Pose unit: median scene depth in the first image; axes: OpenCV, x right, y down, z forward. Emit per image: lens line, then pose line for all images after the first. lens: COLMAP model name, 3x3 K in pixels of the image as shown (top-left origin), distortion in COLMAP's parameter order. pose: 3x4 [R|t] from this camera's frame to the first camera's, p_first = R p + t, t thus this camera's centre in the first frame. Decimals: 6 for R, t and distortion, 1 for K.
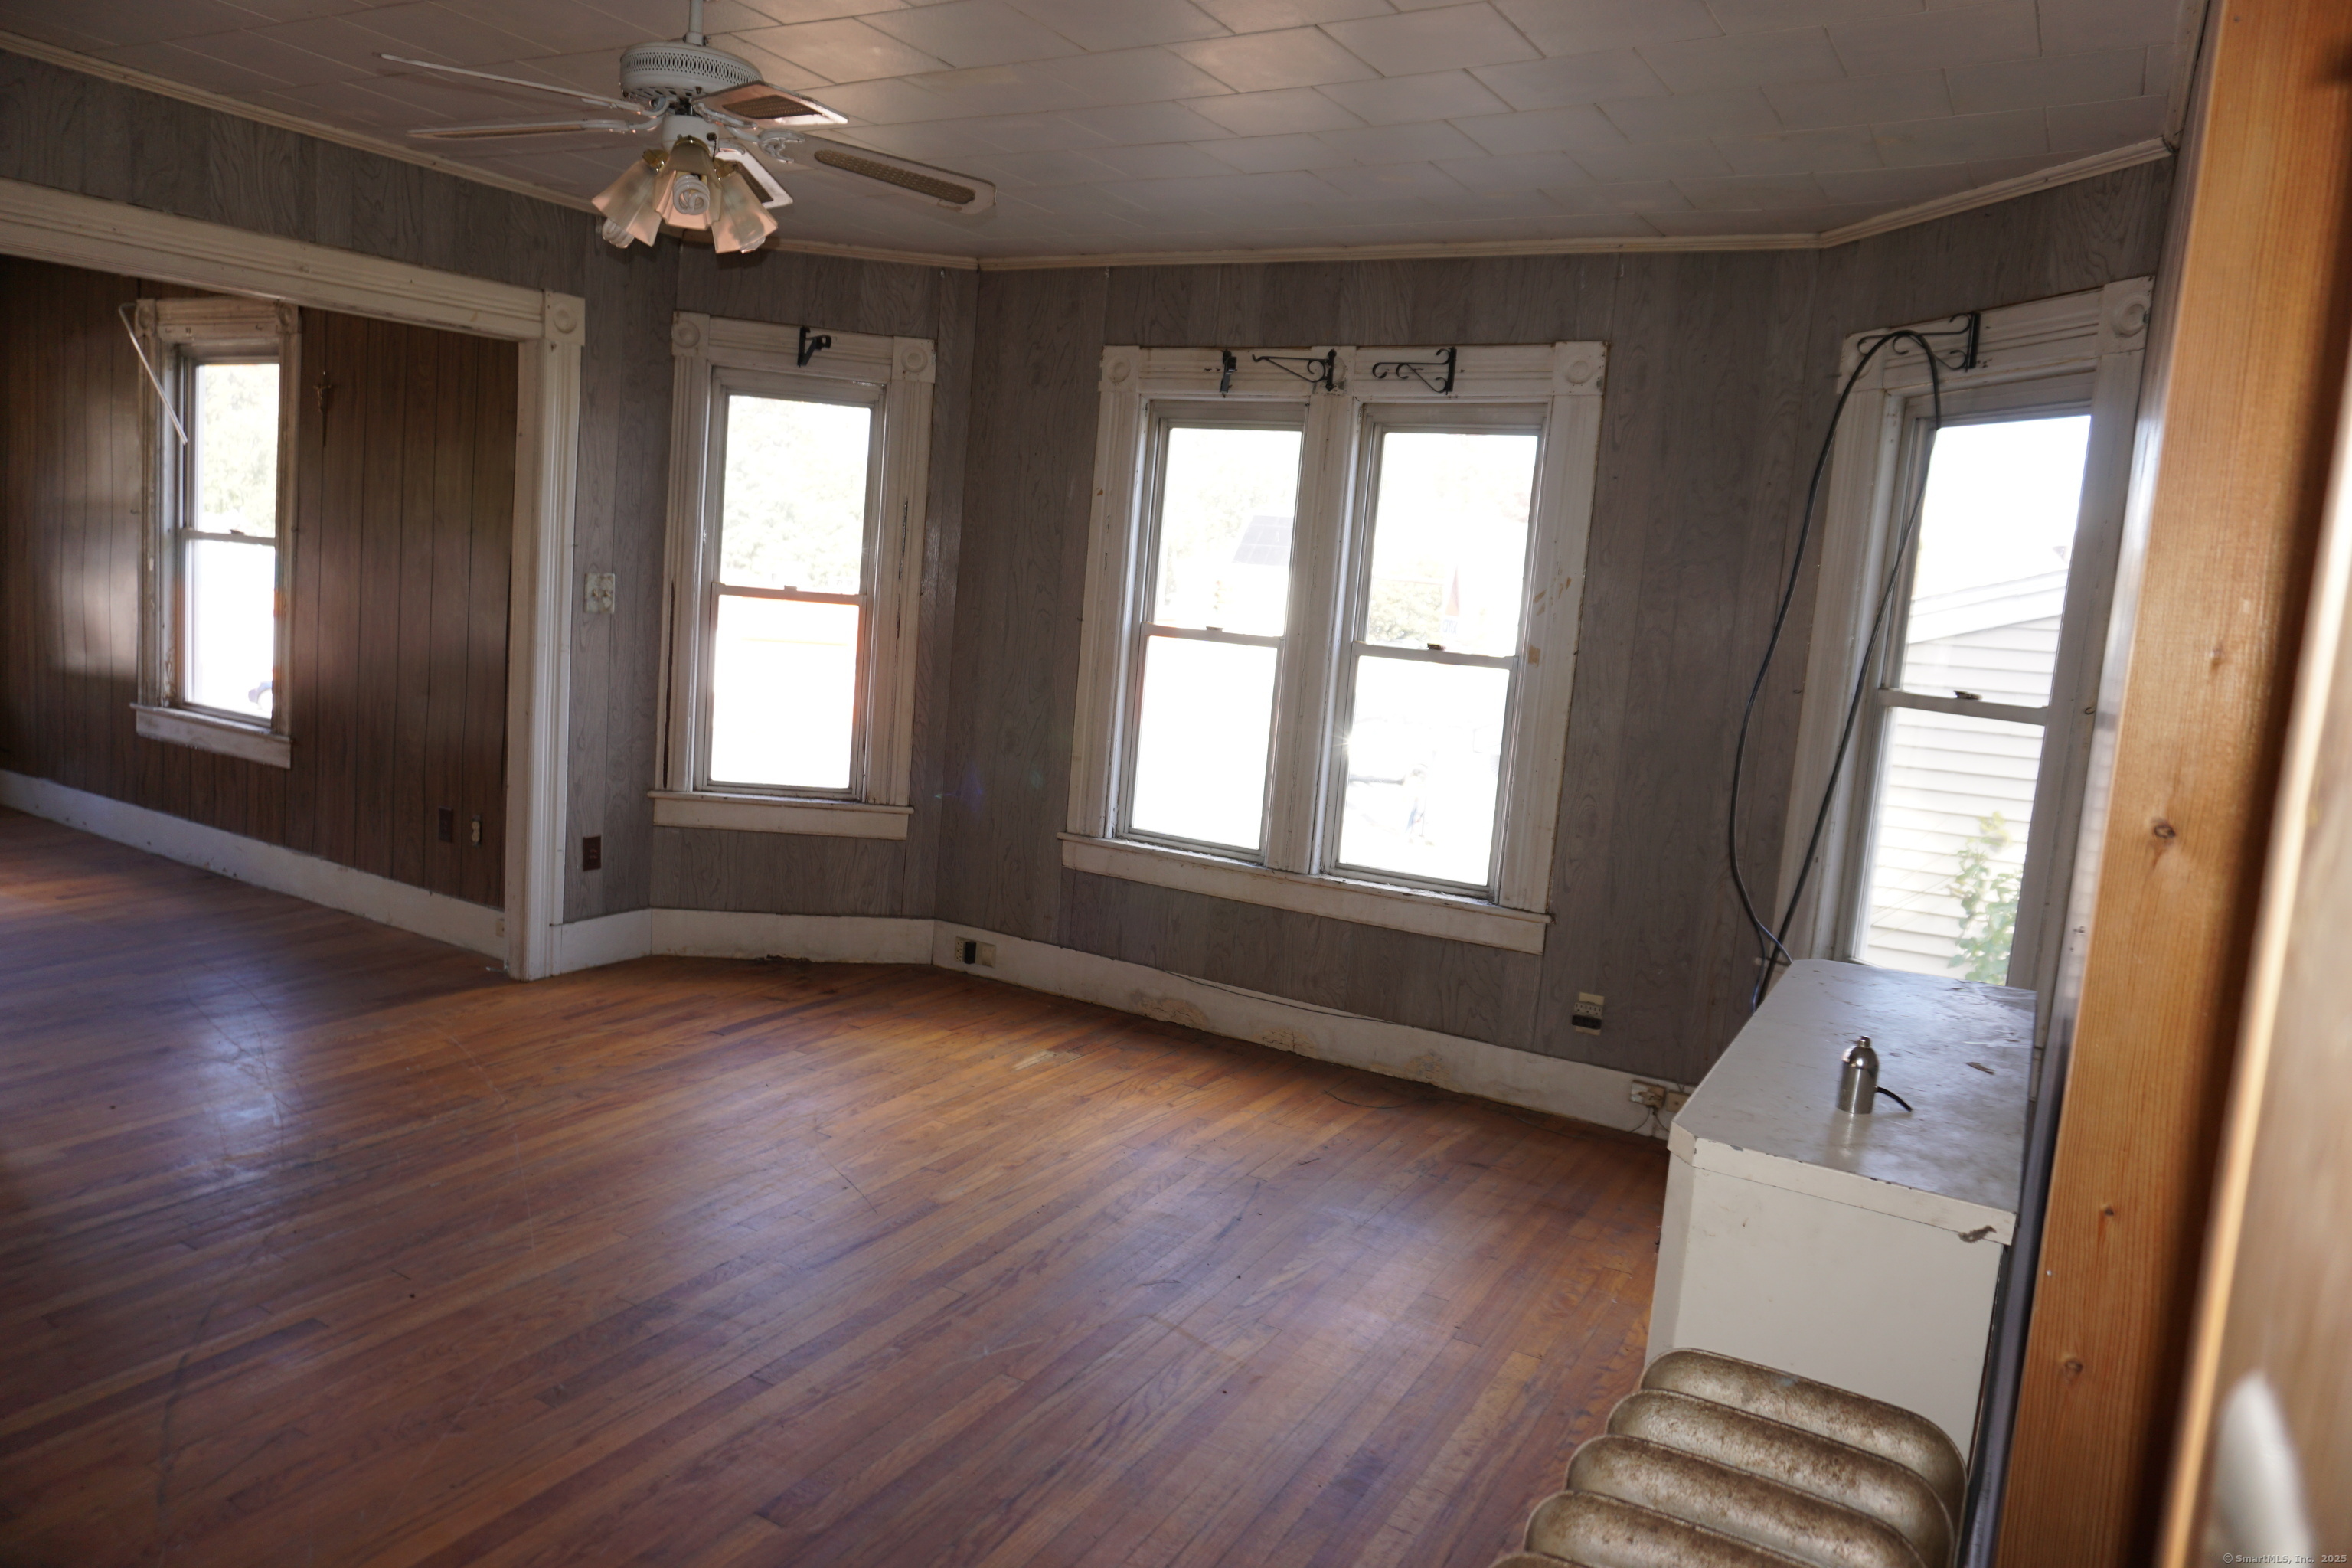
lens RADIAL K [[1579.4, 0, 1153.9], [0, 1579.4, 784.6], [0, 0, 1]] dist [-0.047534, 0.037594]
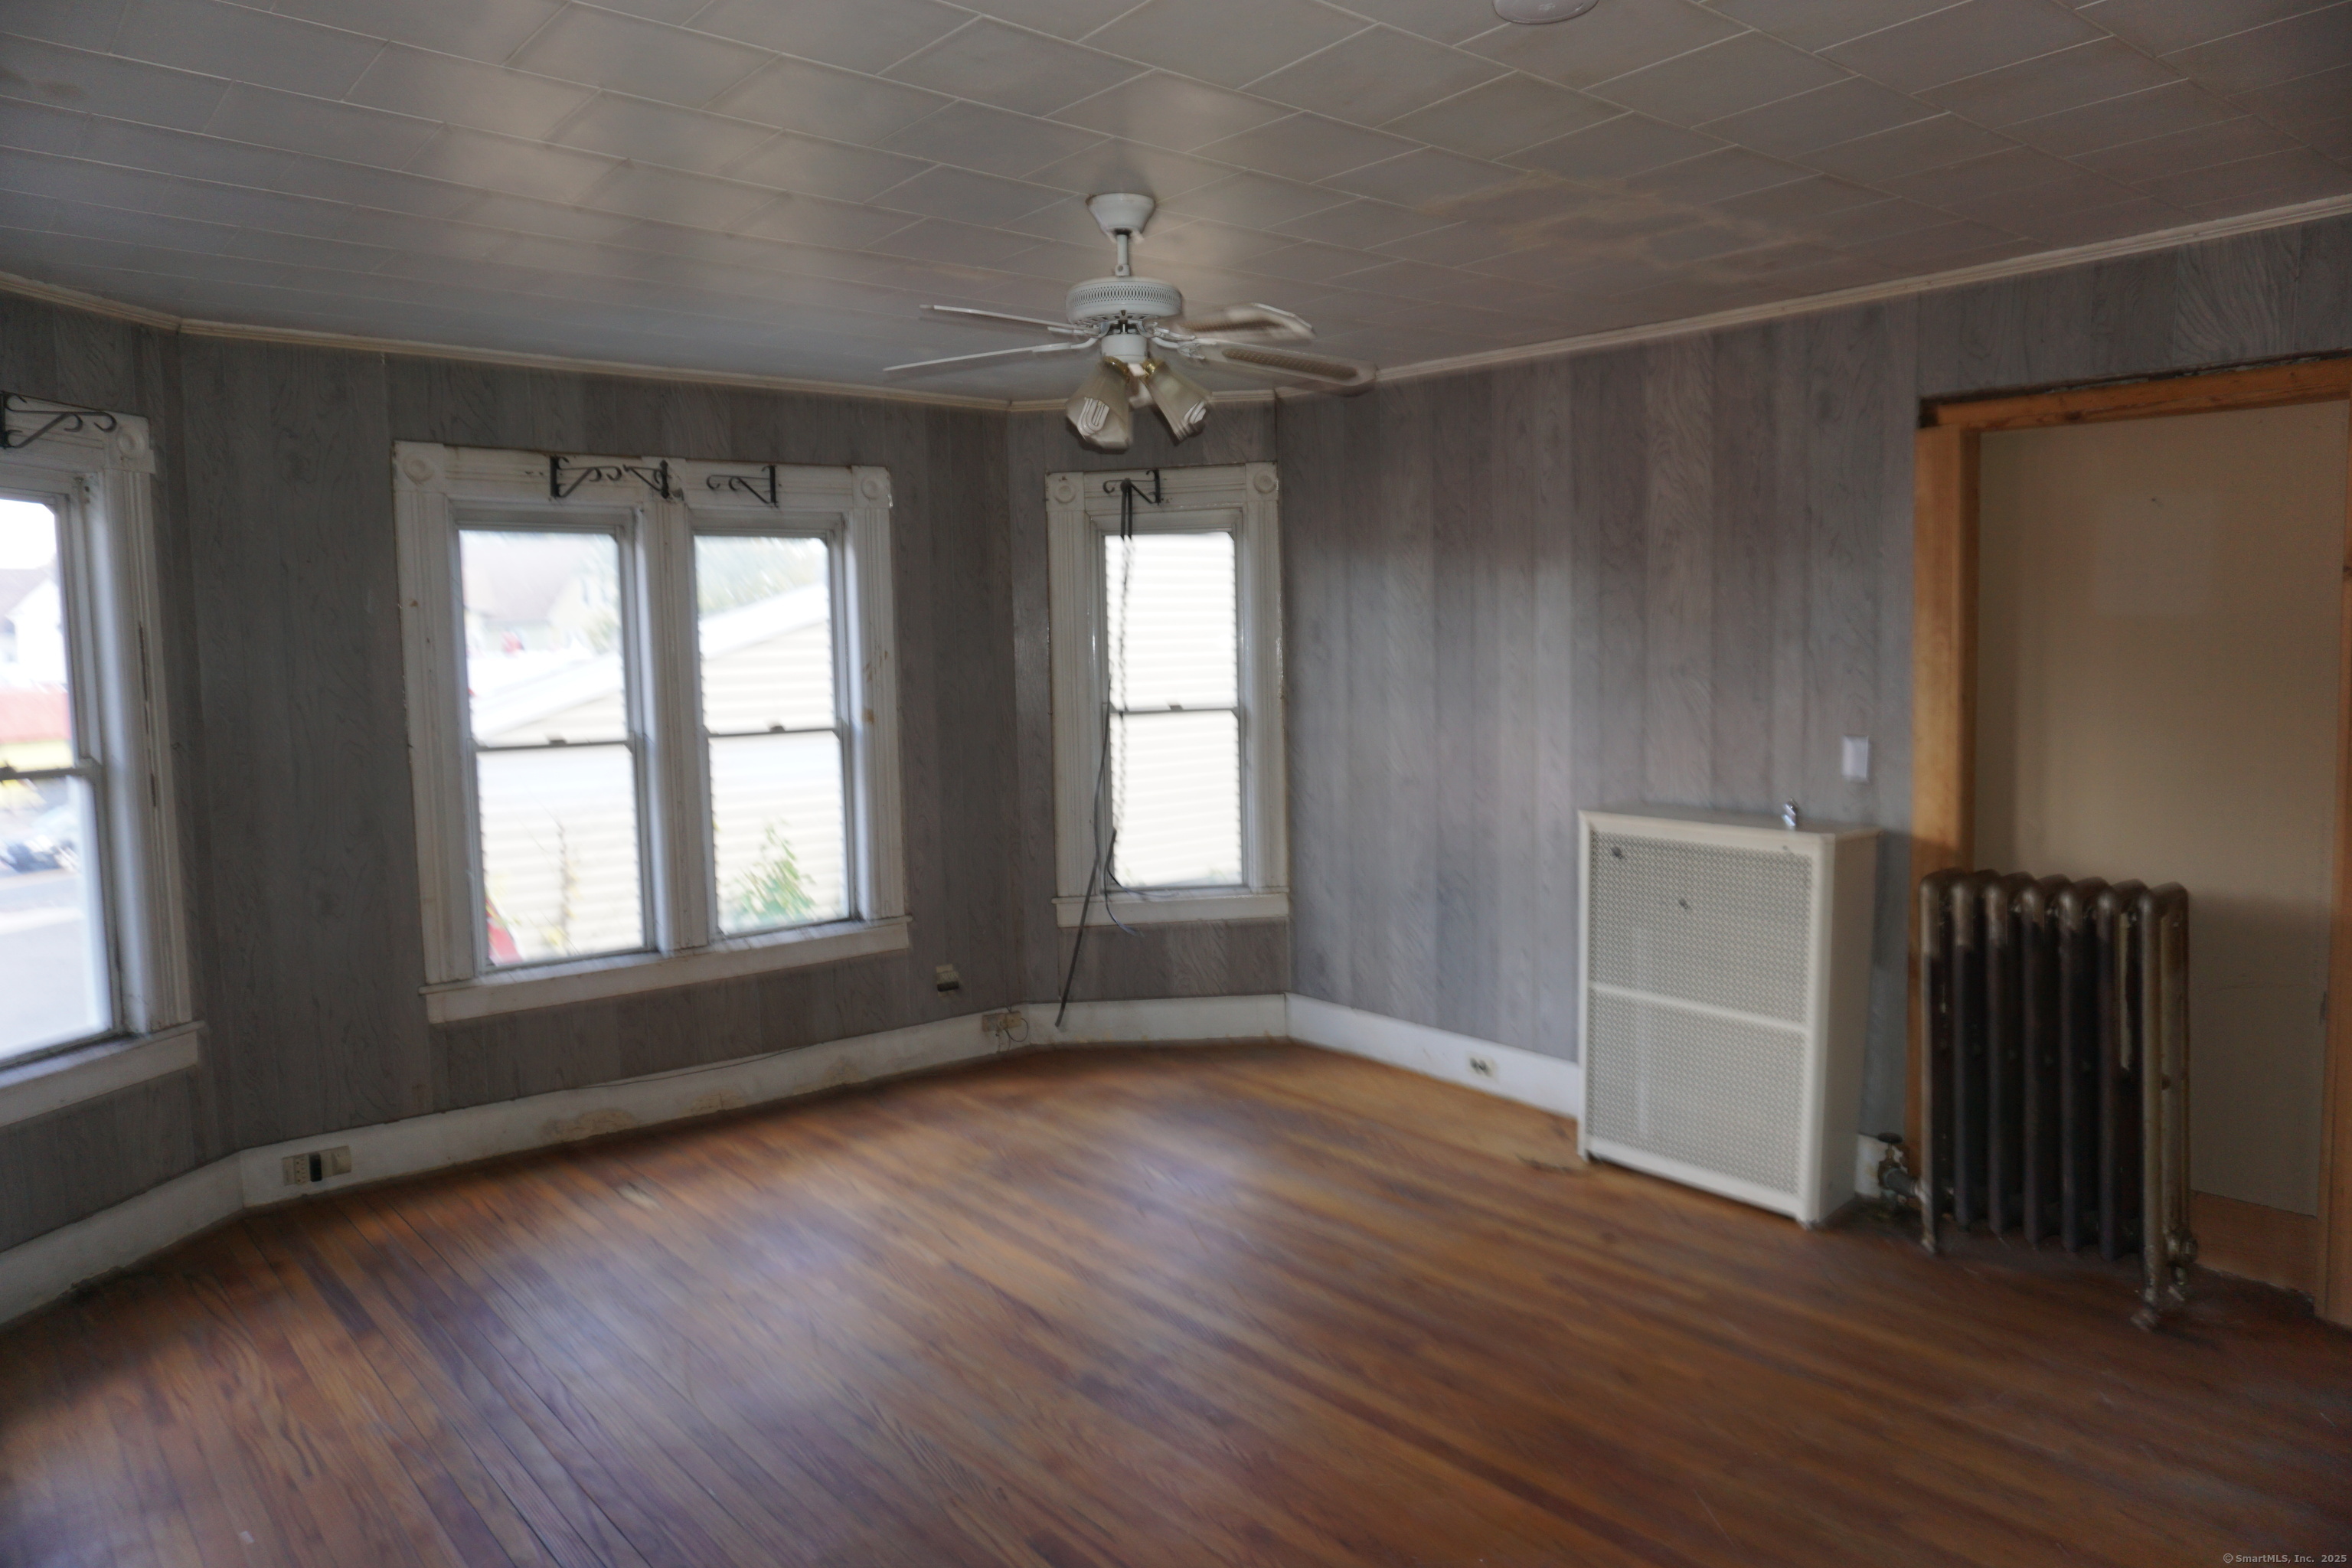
lens RADIAL K [[1579.4, 0, 1153.9], [0, 1579.4, 784.6], [0, 0, 1]] dist [-0.047534, 0.037594]
pose [[0.343789, -0.163818, 0.924647, -0.820699], [0.171293, 0.979085, 0.109775, -0.123595], [-0.923292, 0.120646, 0.364660, 0.333775]]
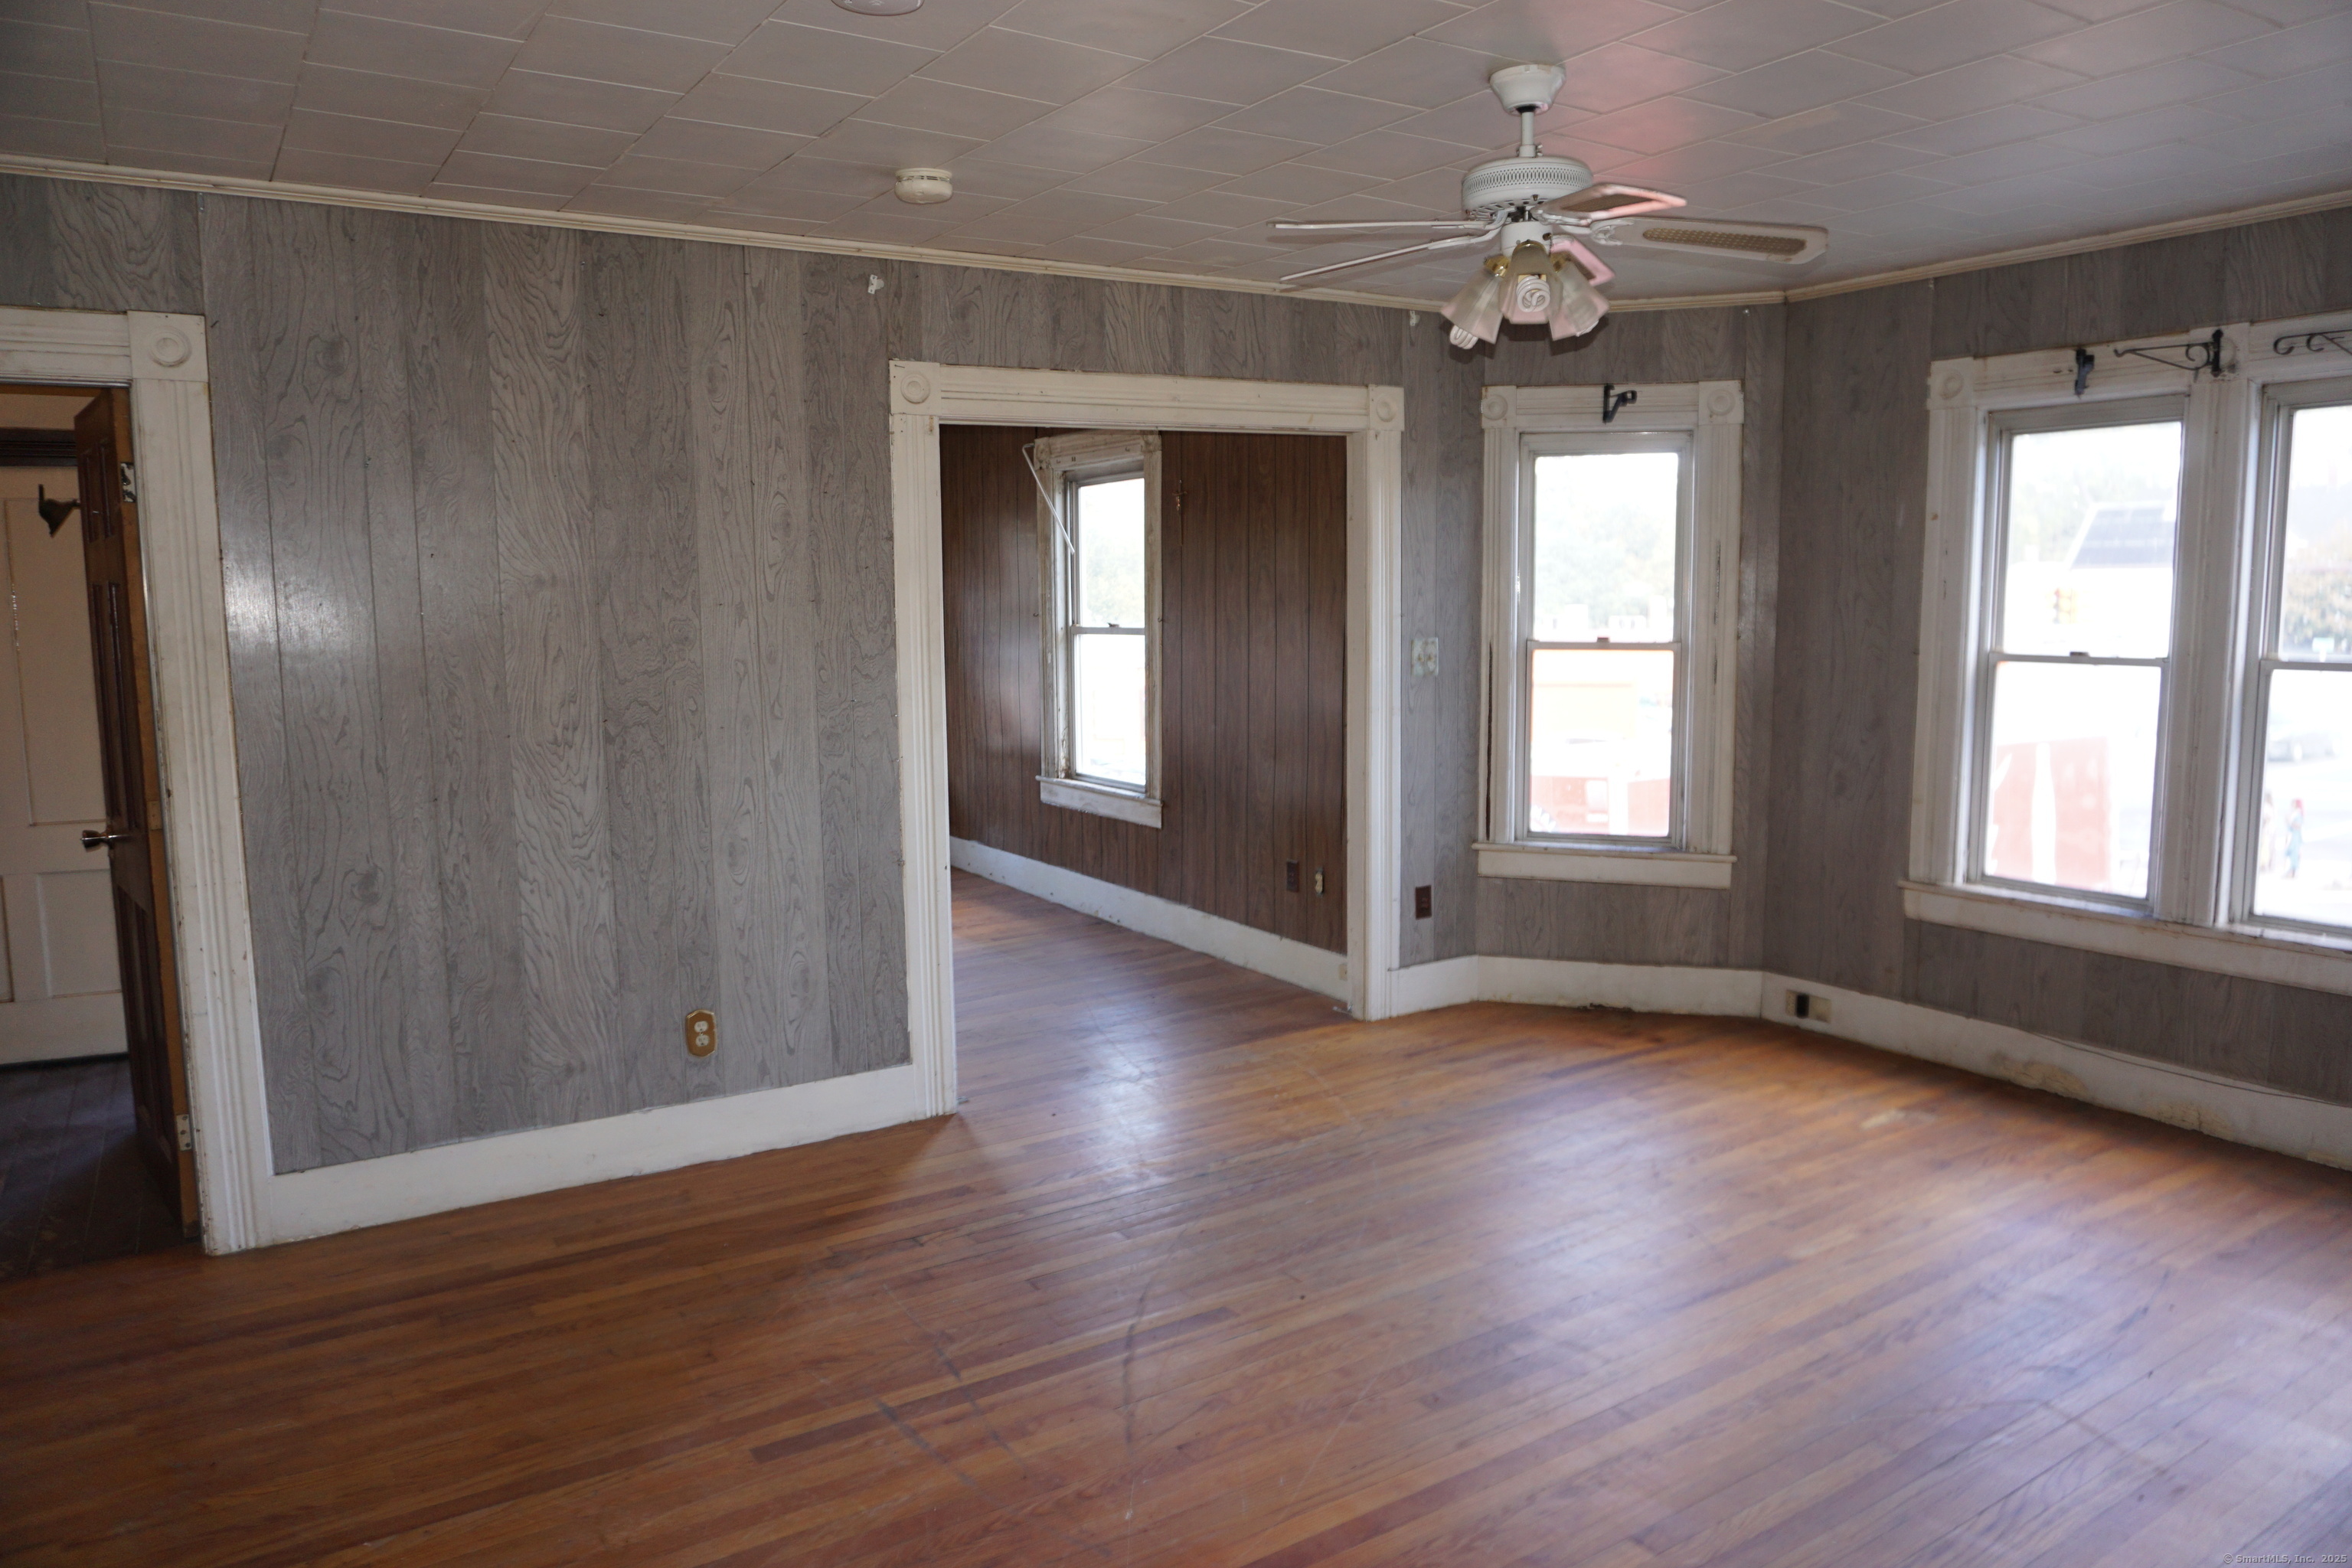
lens RADIAL K [[1594.3, 0, 1150.4], [0, 1594.3, 781.8], [0, 0, 1]] dist [-0.063191, 0.040797]
pose [[0.884298, -0.033802, -0.465698, -0.018210], [0.019564, 0.999183, -0.035375, -0.003773], [0.466514, 0.022171, 0.884236, -0.046380]]
